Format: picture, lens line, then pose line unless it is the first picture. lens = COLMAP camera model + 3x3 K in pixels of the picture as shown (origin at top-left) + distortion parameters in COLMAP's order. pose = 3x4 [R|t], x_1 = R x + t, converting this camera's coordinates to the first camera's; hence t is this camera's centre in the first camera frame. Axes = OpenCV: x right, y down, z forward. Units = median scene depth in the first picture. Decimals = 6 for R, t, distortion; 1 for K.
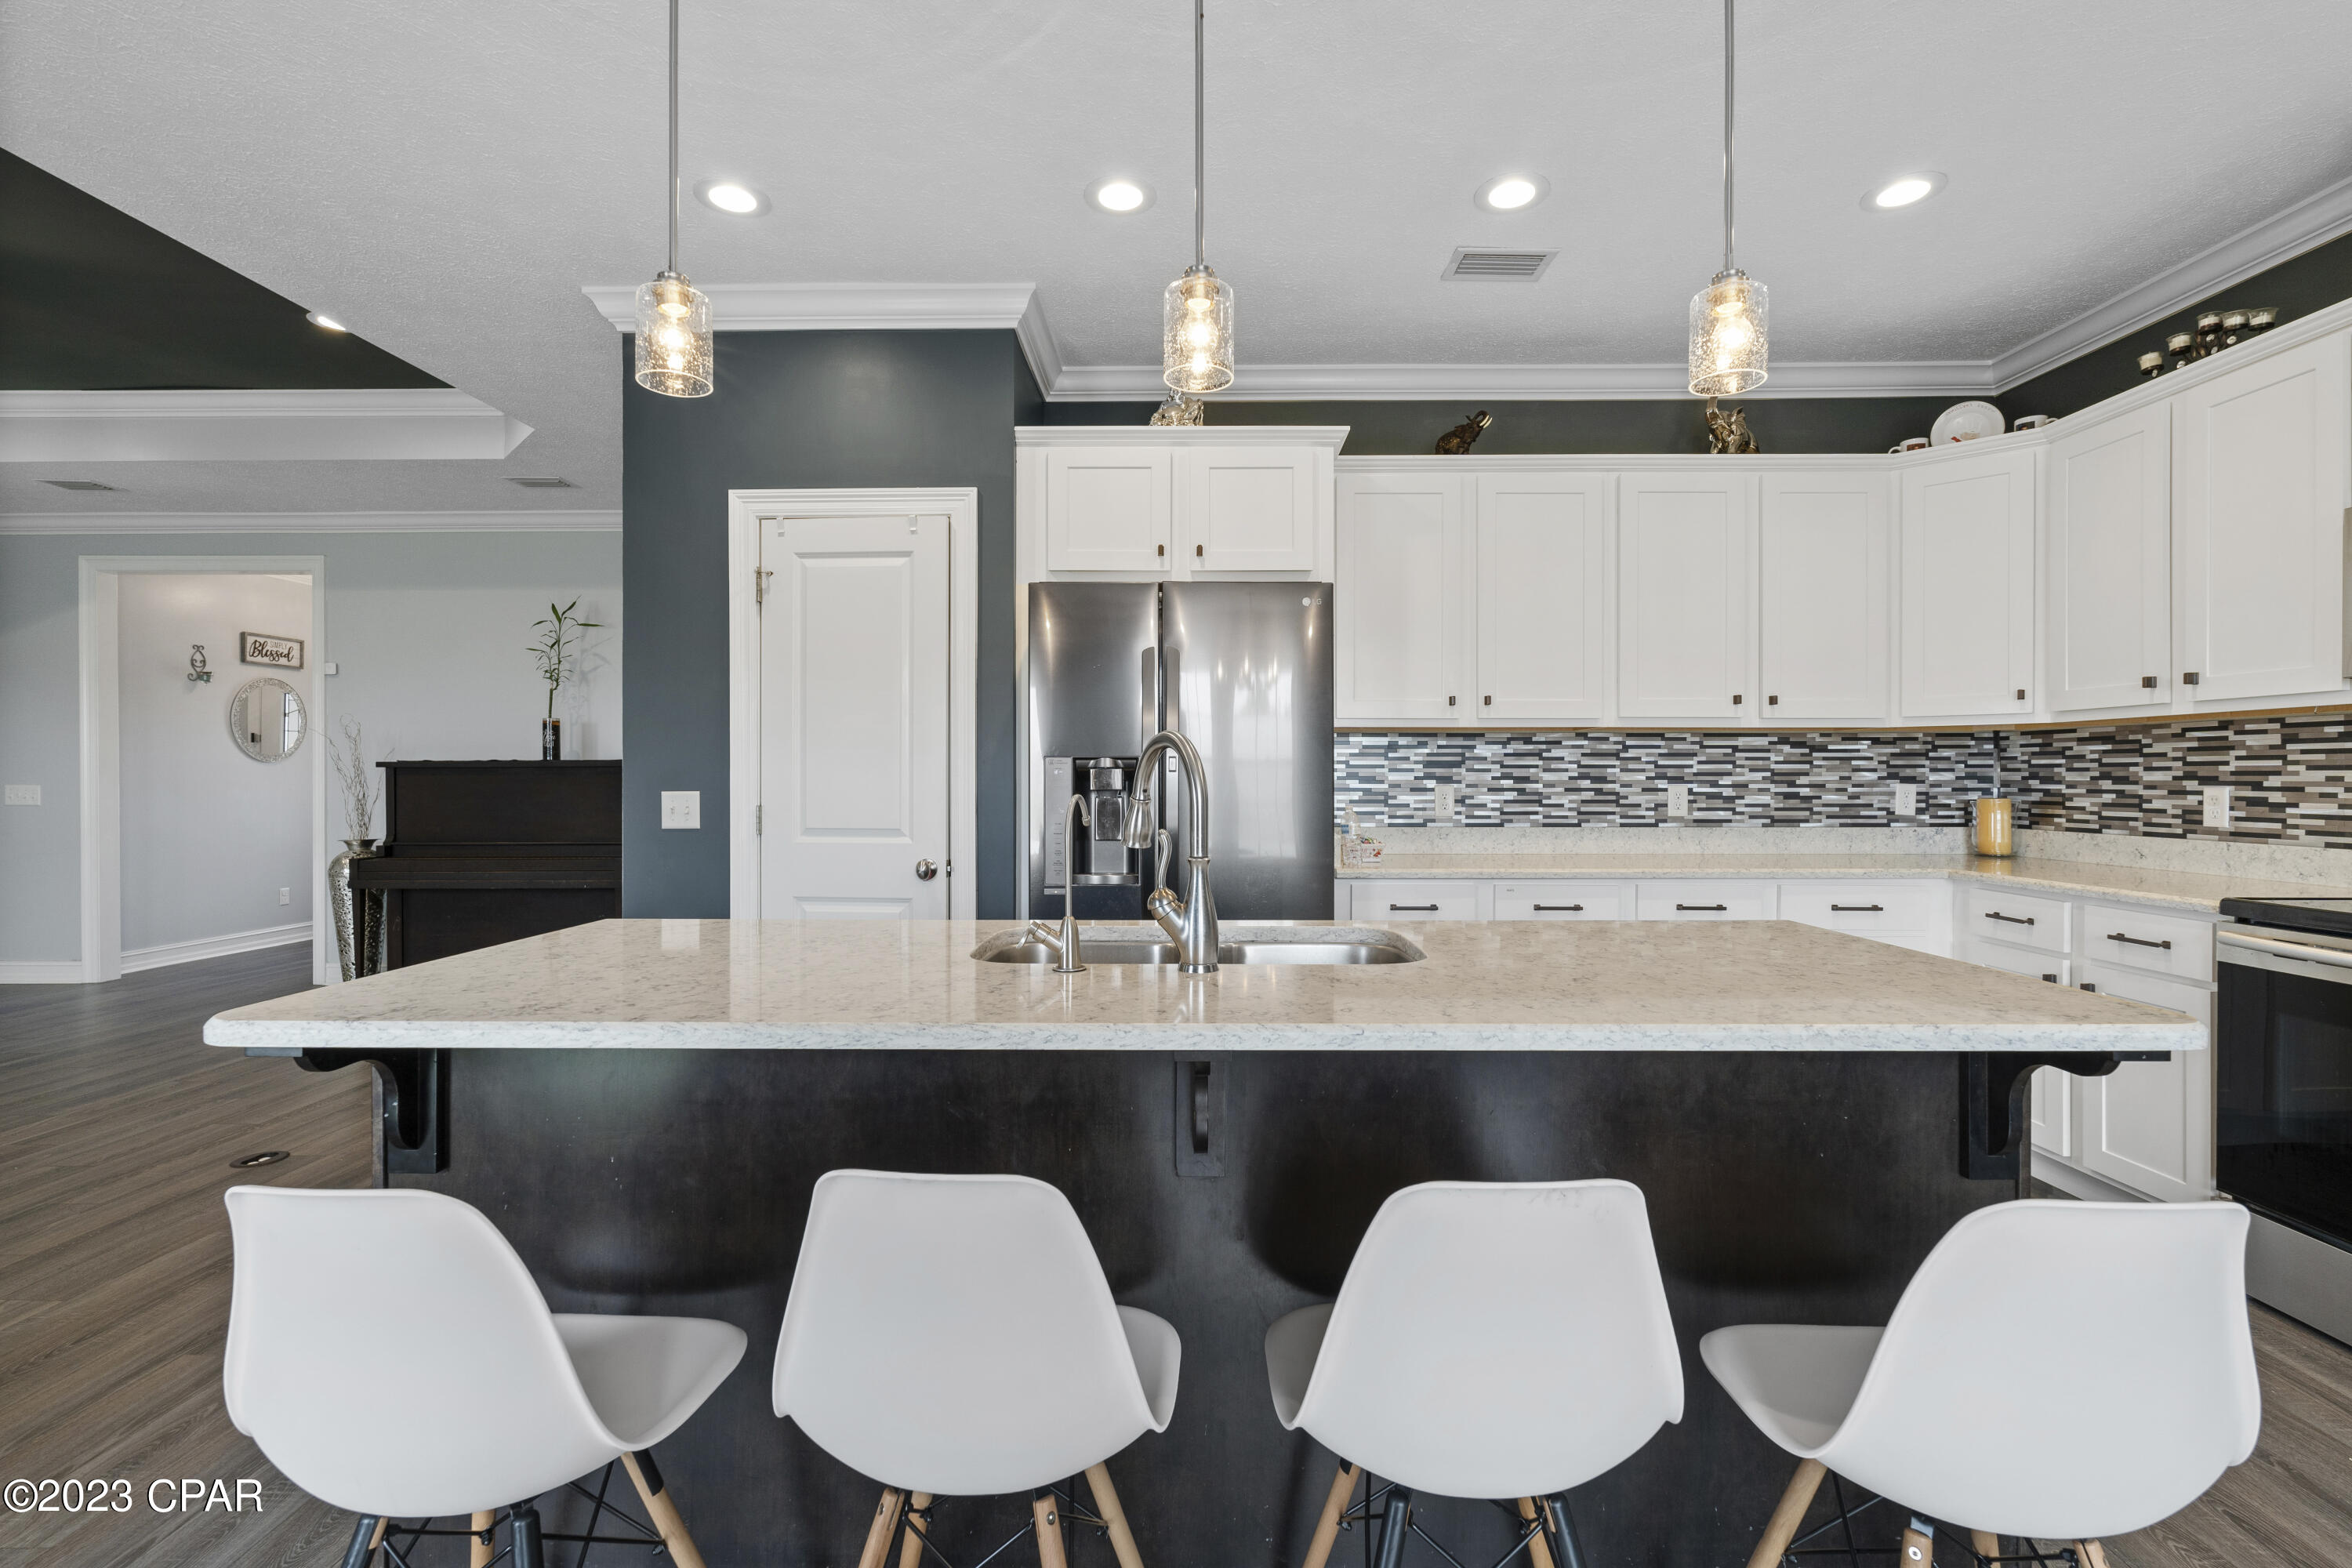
lens RADIAL K [[1053.0, 0, 1196.7], [0, 1053.0, 789.6], [0, 0, 1]] dist [-0.005745, 0.000323]
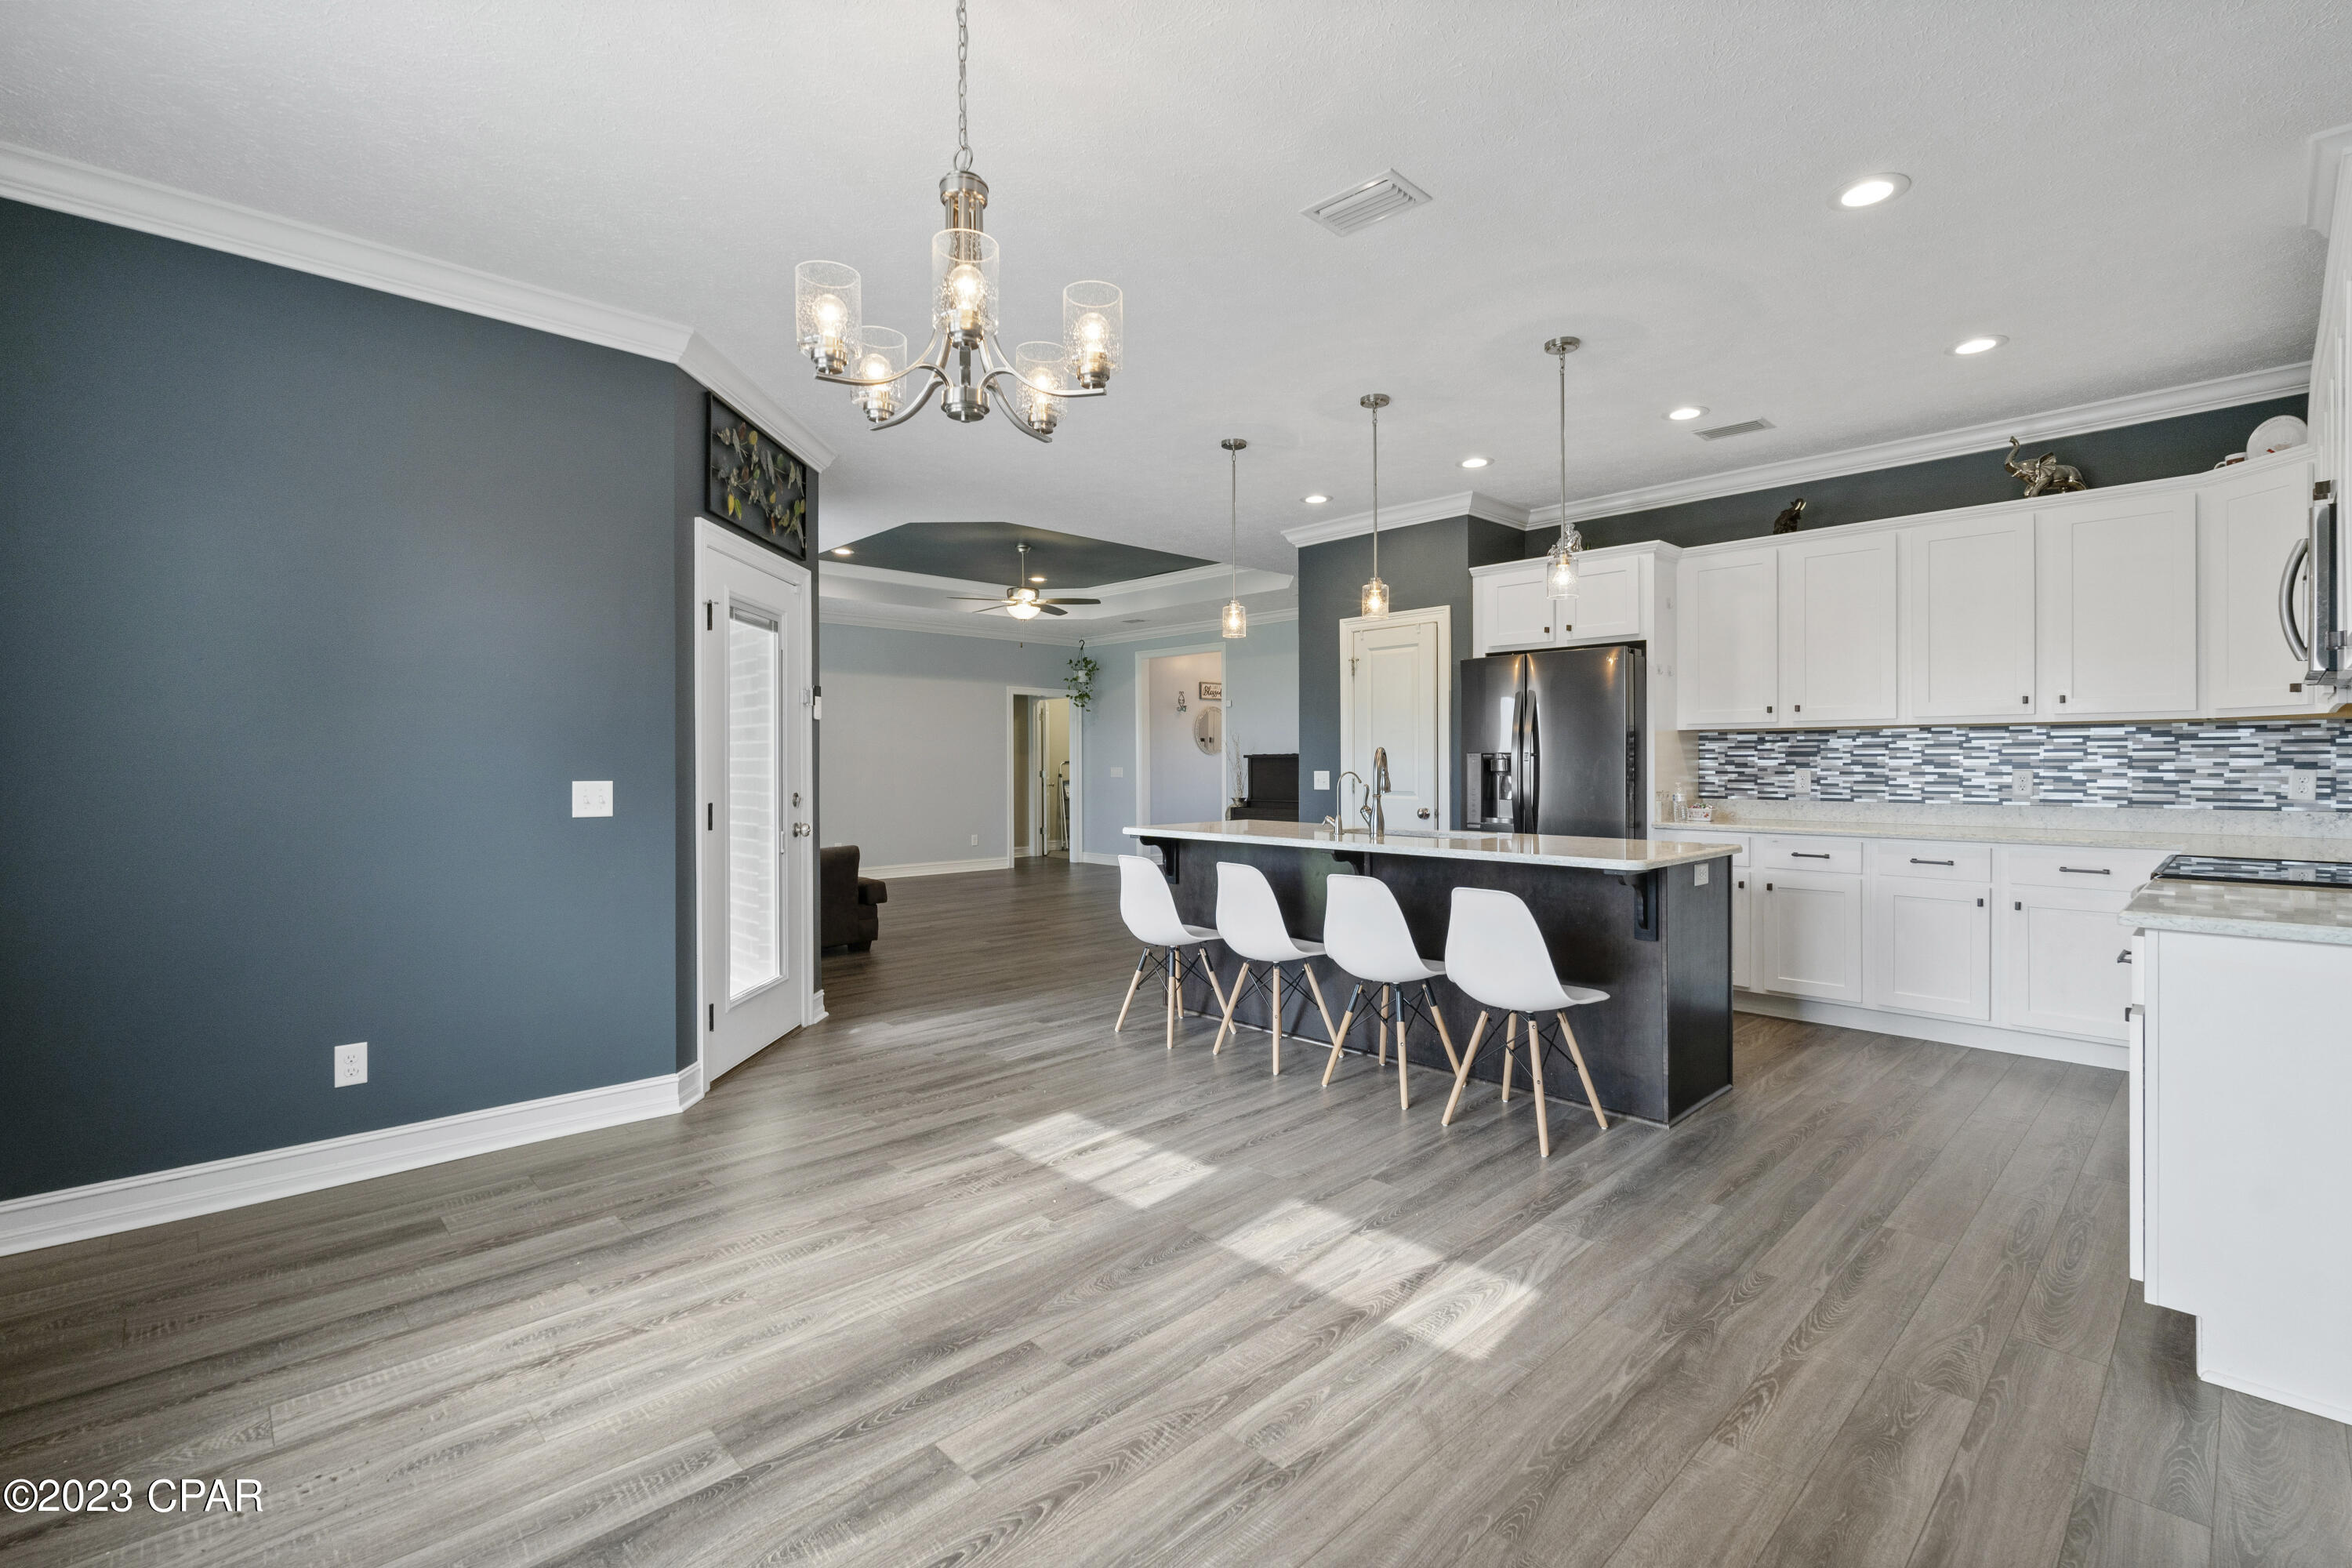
lens RADIAL K [[1053.0, 0, 1173.3], [0, 1053.0, 771.3], [0, 0, 1]] dist [-0.005745, 0.000323]
pose [[0.692940, 0.004732, -0.720980, 0.646589], [-0.006763, 0.999977, 0.000064, 0.003668], [0.720964, 0.004831, 0.692956, -0.506321]]
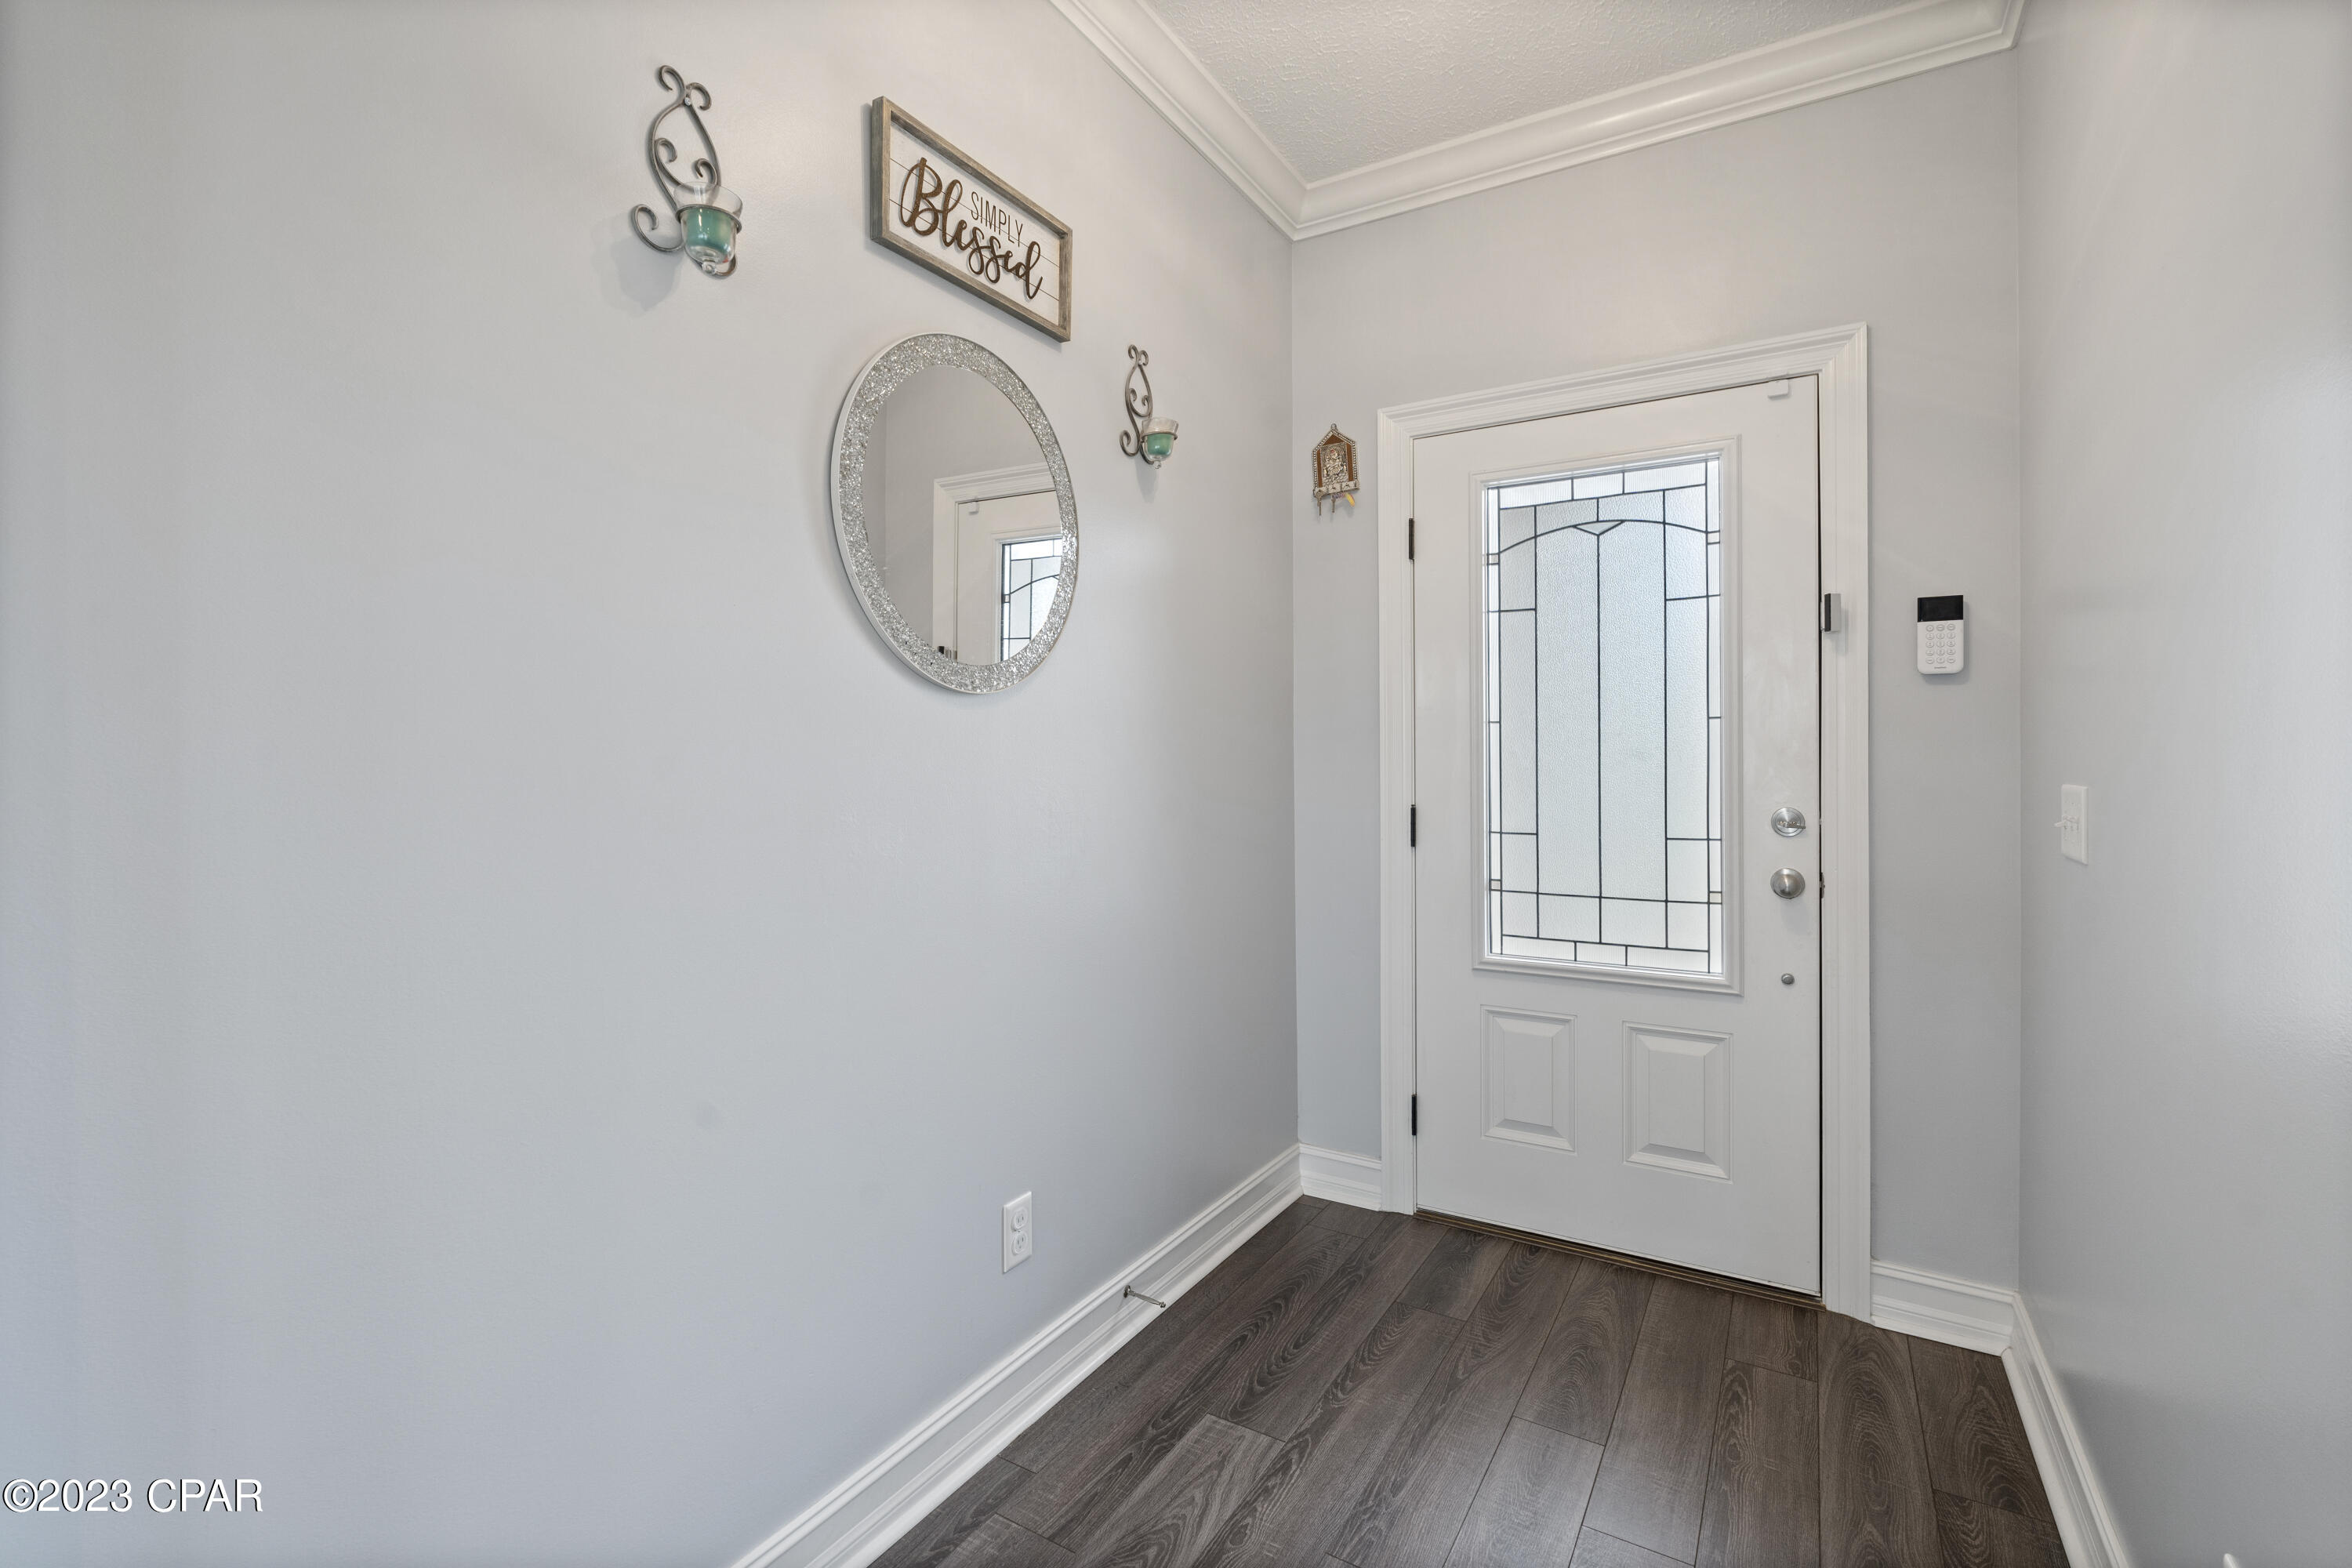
lens RADIAL K [[1053.0, 0, 1162.4], [0, 1053.0, 743.6], [0, 0, 1]] dist [-0.005745, 0.000323]
pose [[0.856486, -0.003676, -0.516157, -1.408478], [0.003325, 0.999993, -0.001605, -0.027210], [0.516159, -0.000342, 0.856492, 1.591392]]
